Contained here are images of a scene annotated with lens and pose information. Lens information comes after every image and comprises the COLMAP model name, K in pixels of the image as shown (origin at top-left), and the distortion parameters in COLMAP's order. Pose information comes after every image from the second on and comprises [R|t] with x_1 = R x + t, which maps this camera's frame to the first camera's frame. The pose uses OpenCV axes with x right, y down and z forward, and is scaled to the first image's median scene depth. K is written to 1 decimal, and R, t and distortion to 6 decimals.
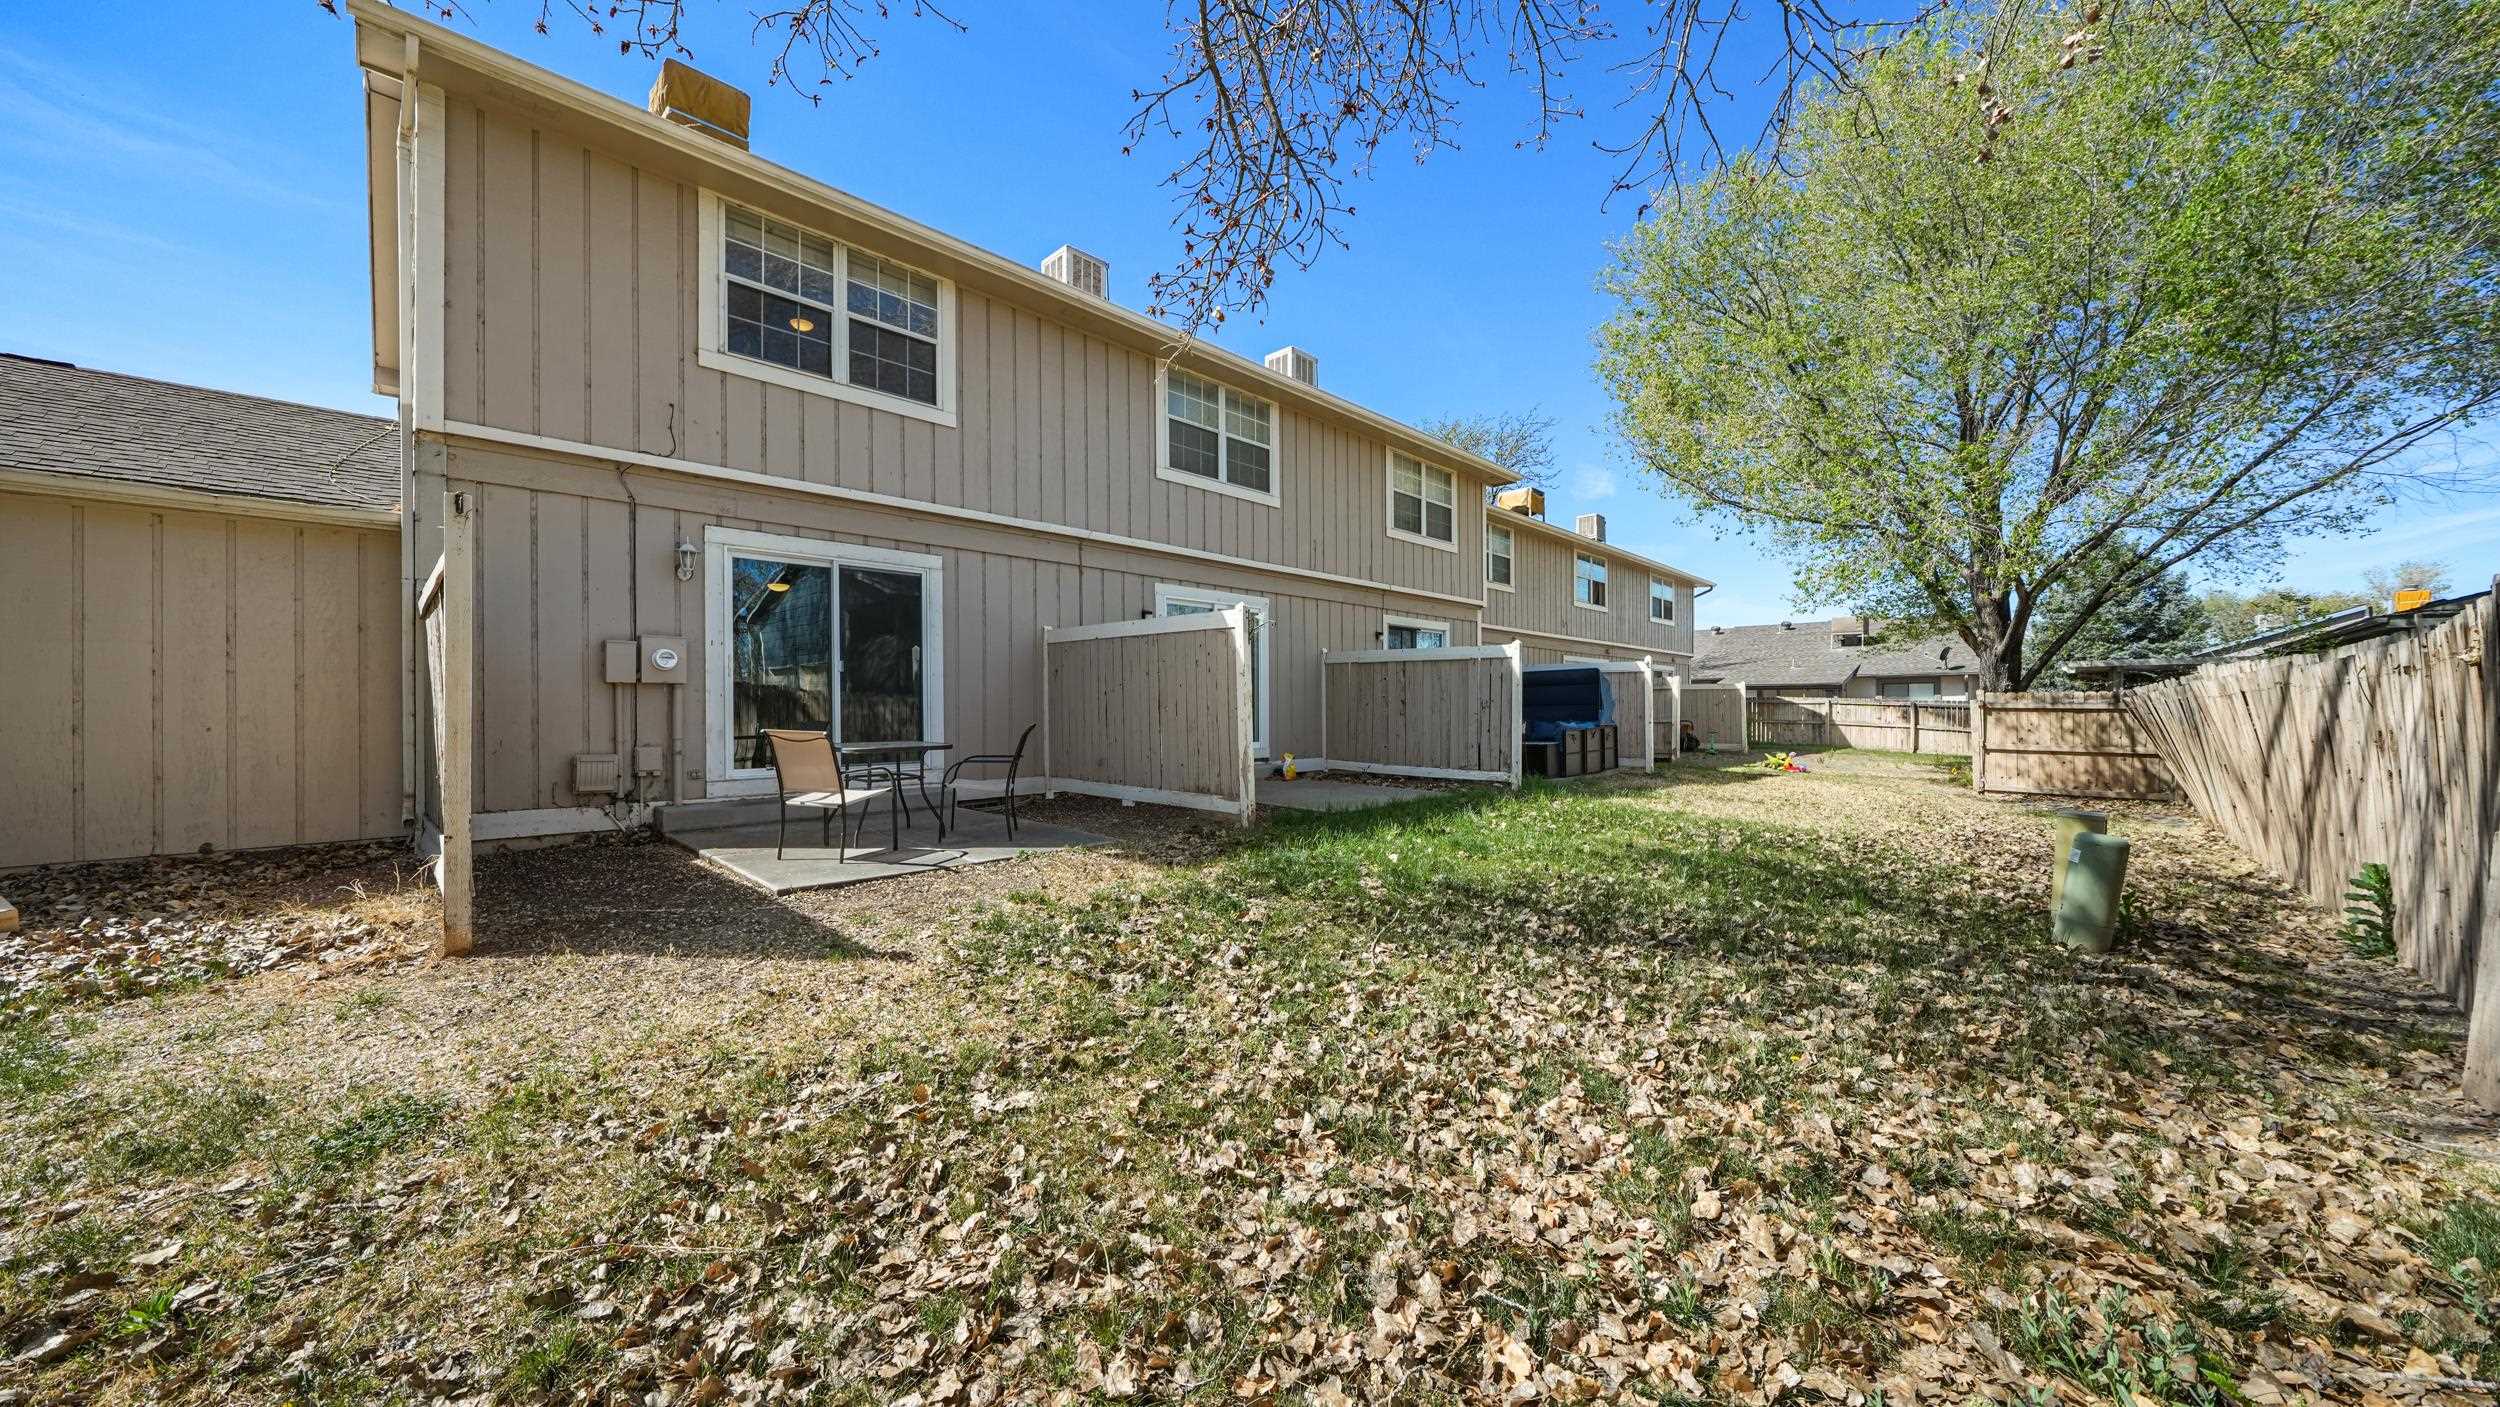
lens RADIAL K [[843.9, 0, 1250.2], [0, 843.9, 716.3], [0, 0, 1]] dist [-0.000579, -0.000040]
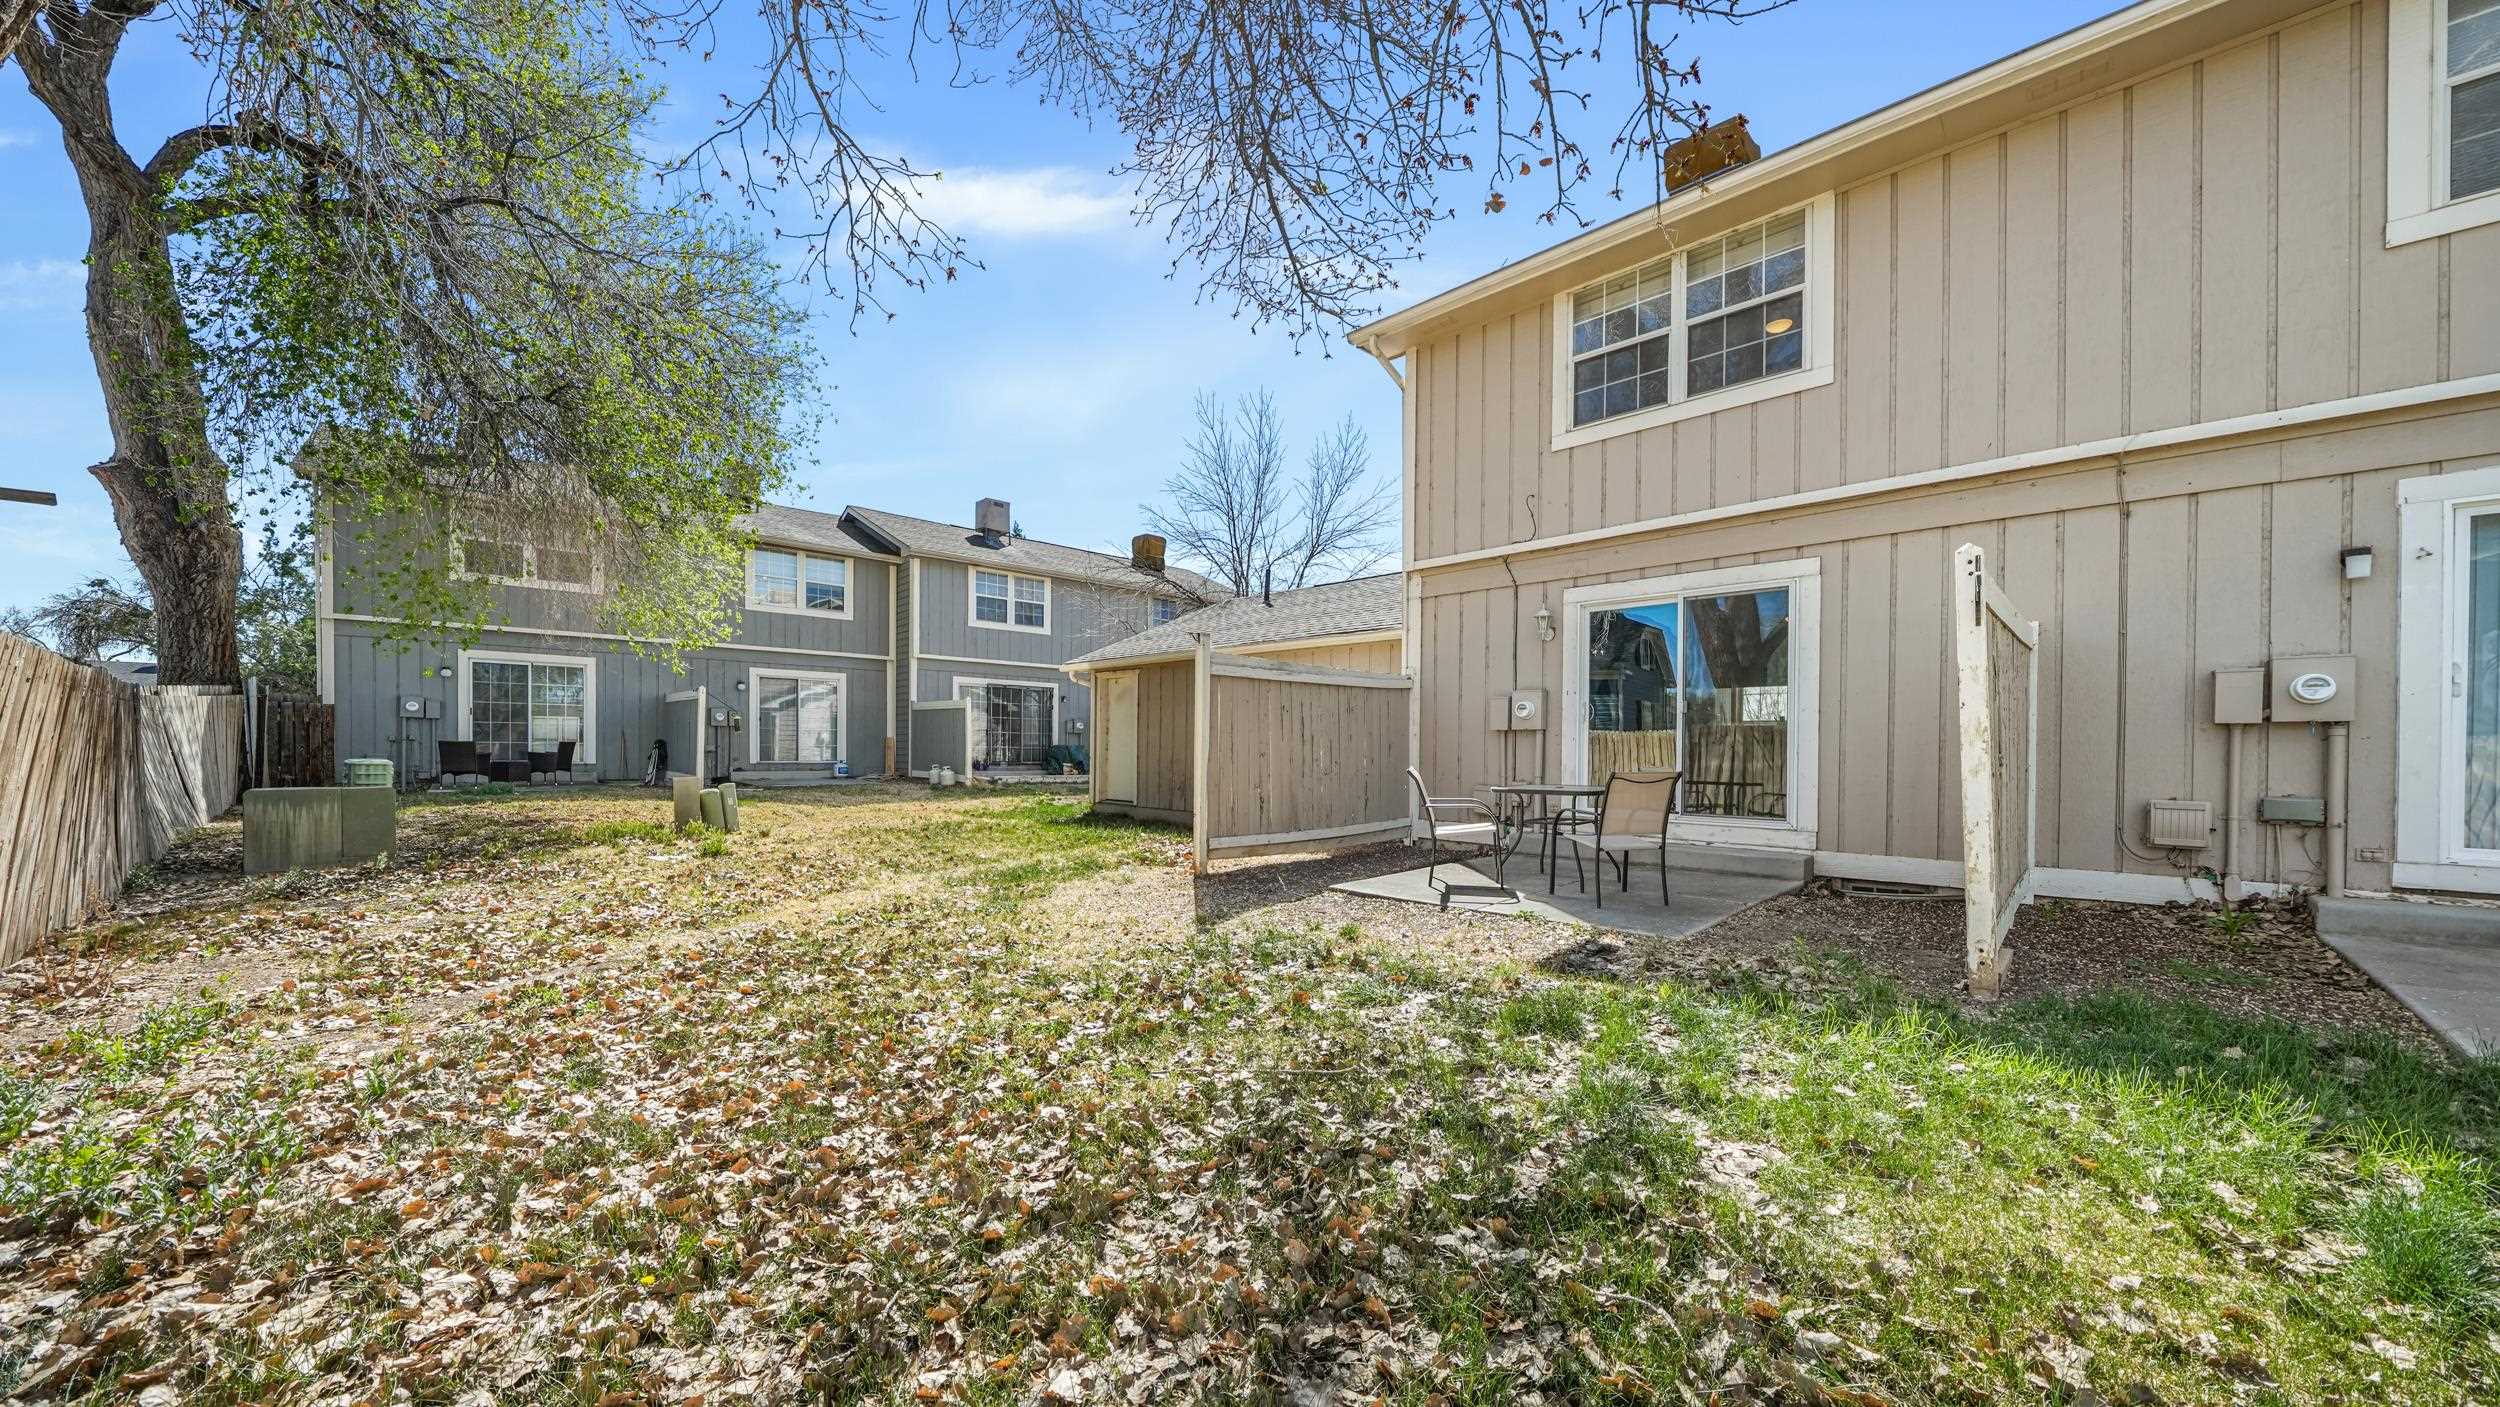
lens RADIAL K [[888.7, 0, 1243.7], [0, 888.7, 751.4], [0, 0, 1]] dist [-0.000026, -0.000014]
pose [[-0.009186, 0.006341, -0.999938, 0.495470], [-0.017827, 0.999820, 0.006504, -0.009086], [0.999799, 0.017886, -0.009072, 0.534071]]
